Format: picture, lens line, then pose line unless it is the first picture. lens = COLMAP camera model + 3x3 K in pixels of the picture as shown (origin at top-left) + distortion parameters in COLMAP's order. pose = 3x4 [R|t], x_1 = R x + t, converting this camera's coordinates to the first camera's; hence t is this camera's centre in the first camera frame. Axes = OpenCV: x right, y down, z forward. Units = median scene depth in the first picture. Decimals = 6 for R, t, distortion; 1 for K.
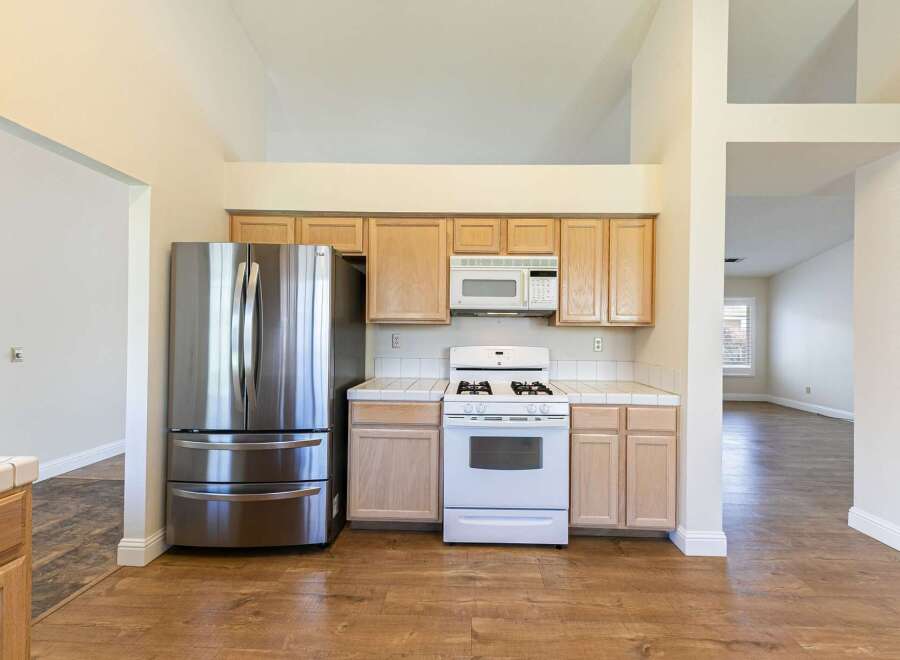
lens RADIAL K [[343.1, 0, 477.6], [0, 343.1, 330.1], [0, 0, 1]] dist [0.002351, -0.000722]
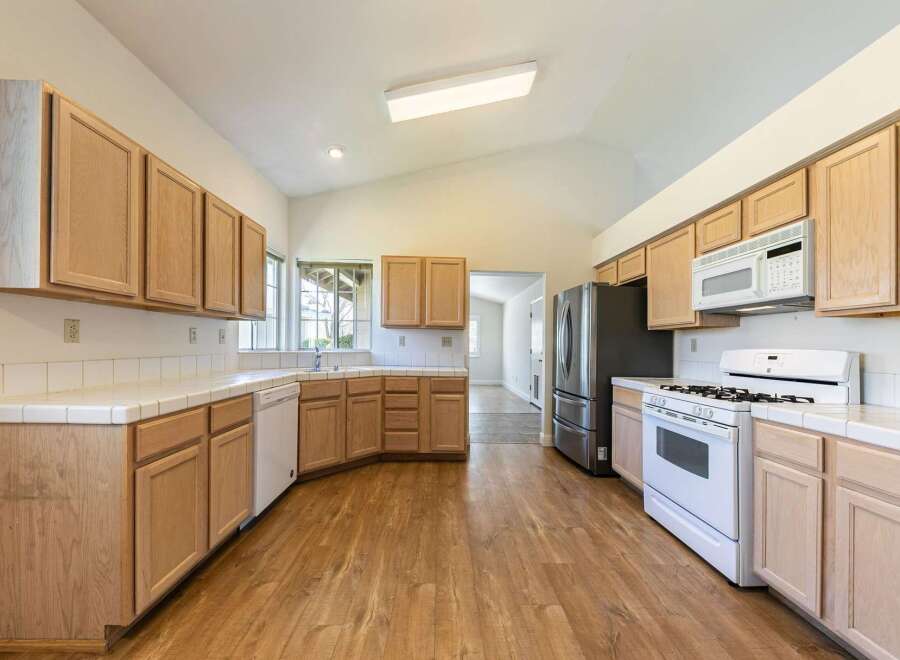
lens RADIAL K [[343.1, 0, 451.0], [0, 343.1, 344.1], [0, 0, 1]] dist [0.002351, -0.000722]
pose [[0.047409, -0.017446, -0.998723, 0.961705], [0.003253, 0.999845, -0.017311, 0.055015], [0.998870, -0.002428, 0.047459, 0.252289]]
